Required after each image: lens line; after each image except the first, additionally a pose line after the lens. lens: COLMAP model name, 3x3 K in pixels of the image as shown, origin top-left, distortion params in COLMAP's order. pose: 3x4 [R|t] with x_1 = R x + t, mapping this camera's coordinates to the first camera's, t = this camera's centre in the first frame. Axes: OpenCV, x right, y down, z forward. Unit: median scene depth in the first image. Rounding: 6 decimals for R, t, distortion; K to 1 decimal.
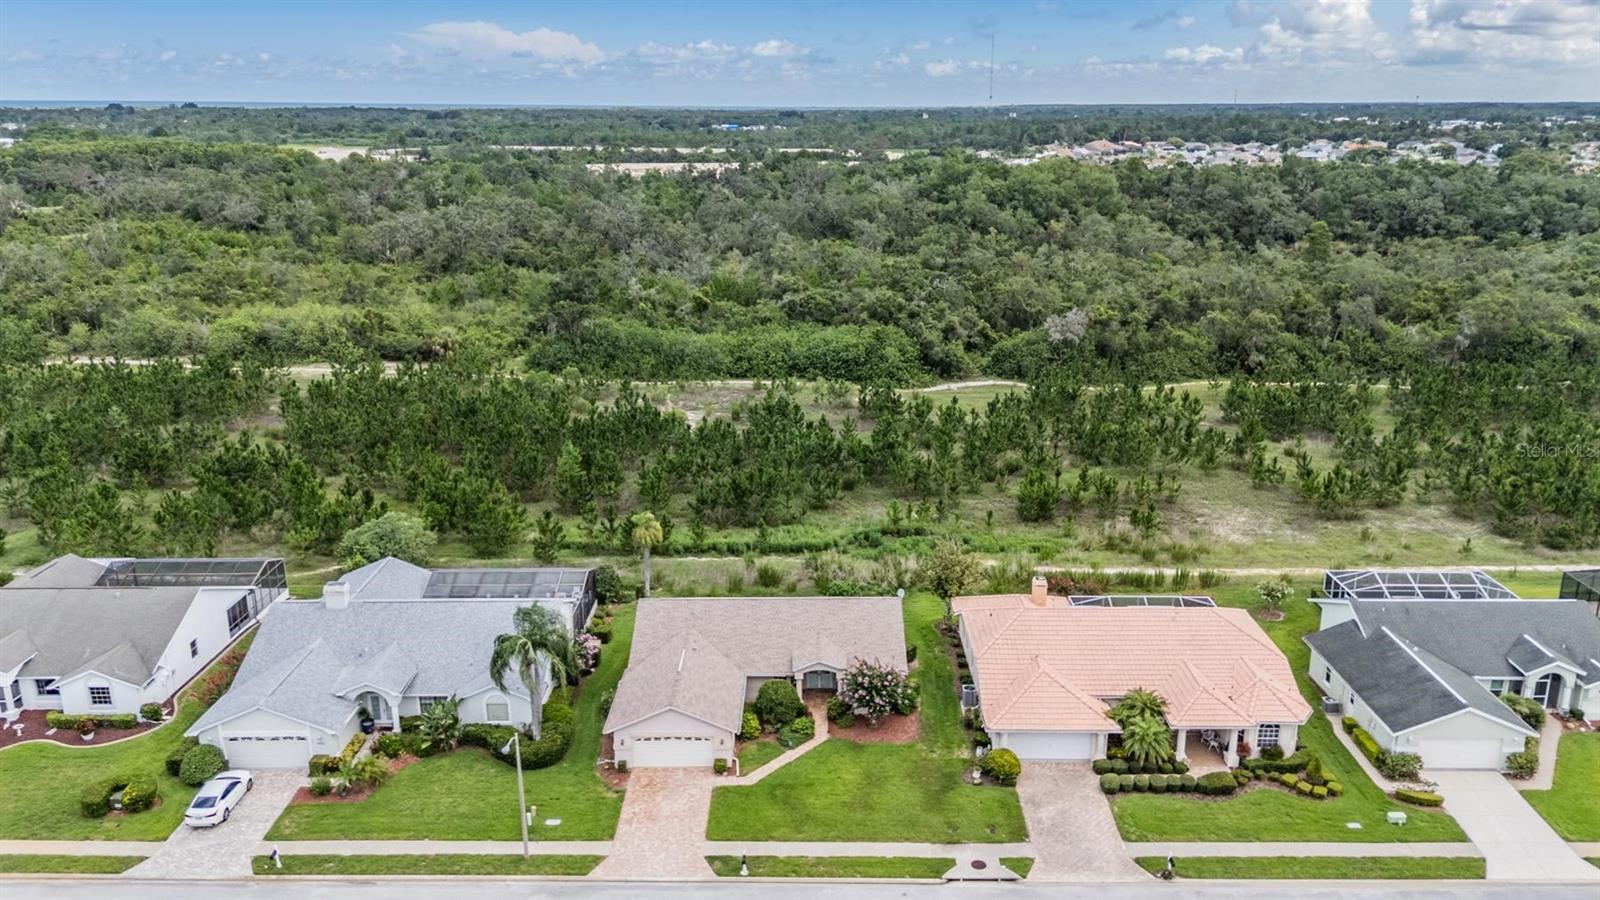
lens RADIAL K [[1121.2, 0, 800.0], [0, 1121.2, 450.0], [0, 0, 1]] dist [0.076105, -0.070129]
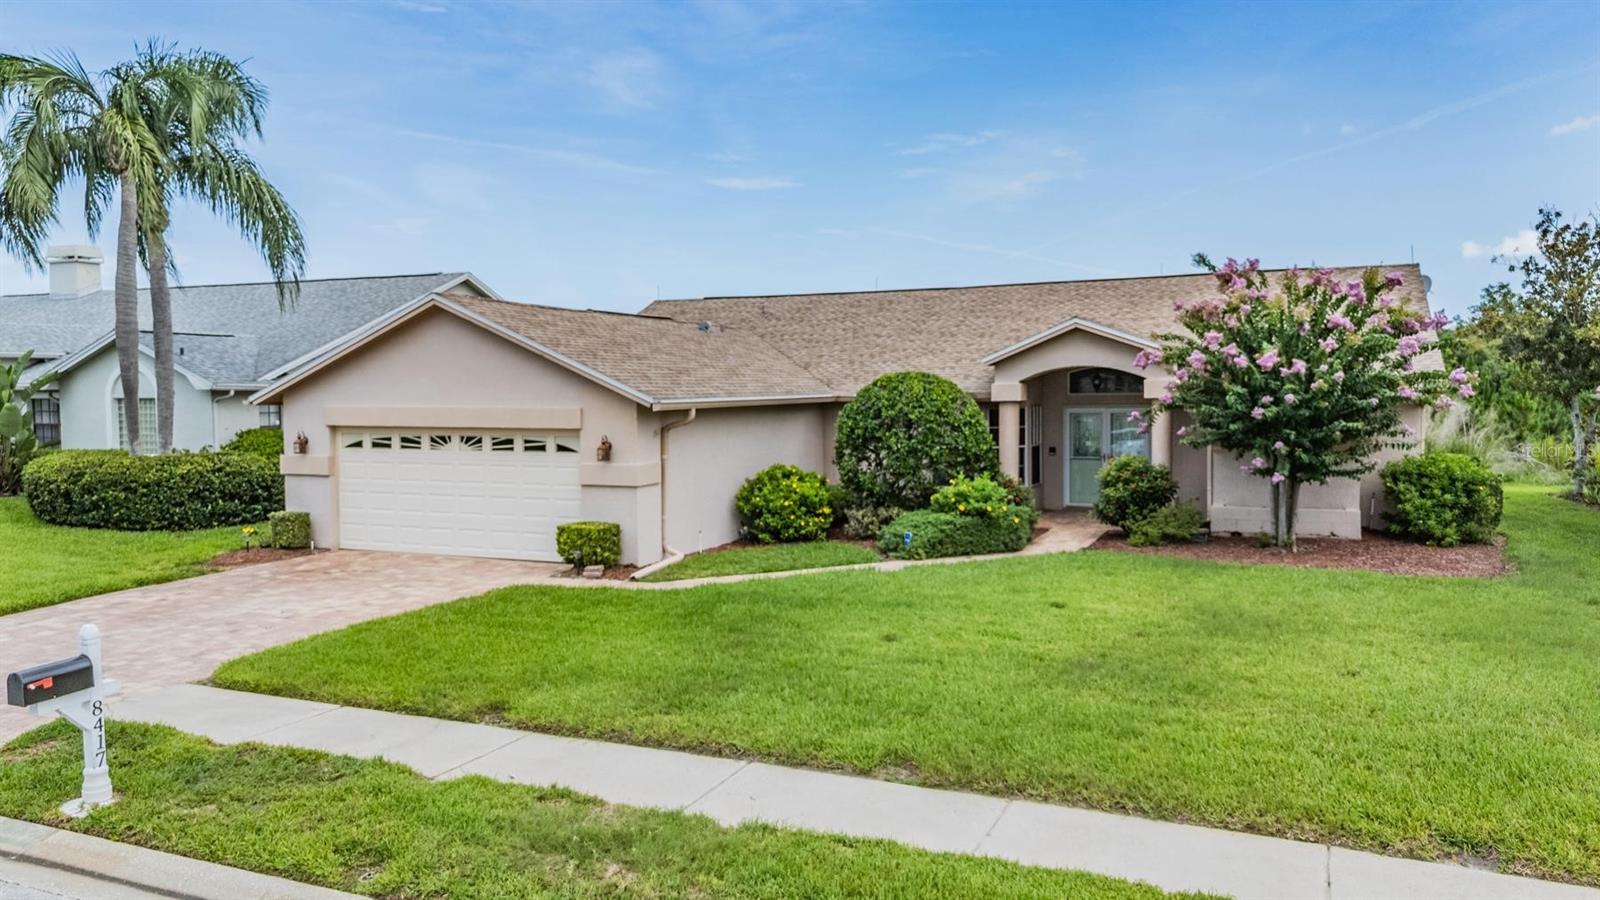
lens RADIAL K [[1143.9, 0, 800.0], [0, 1143.9, 450.0], [0, 0, 1]] dist [0.029630, -0.000937]
pose [[0.917554, 0.004390, -0.397588, 0.072815], [-0.099027, 0.970953, -0.217815, 0.310786], [0.385083, 0.239229, 0.891336, 0.789778]]
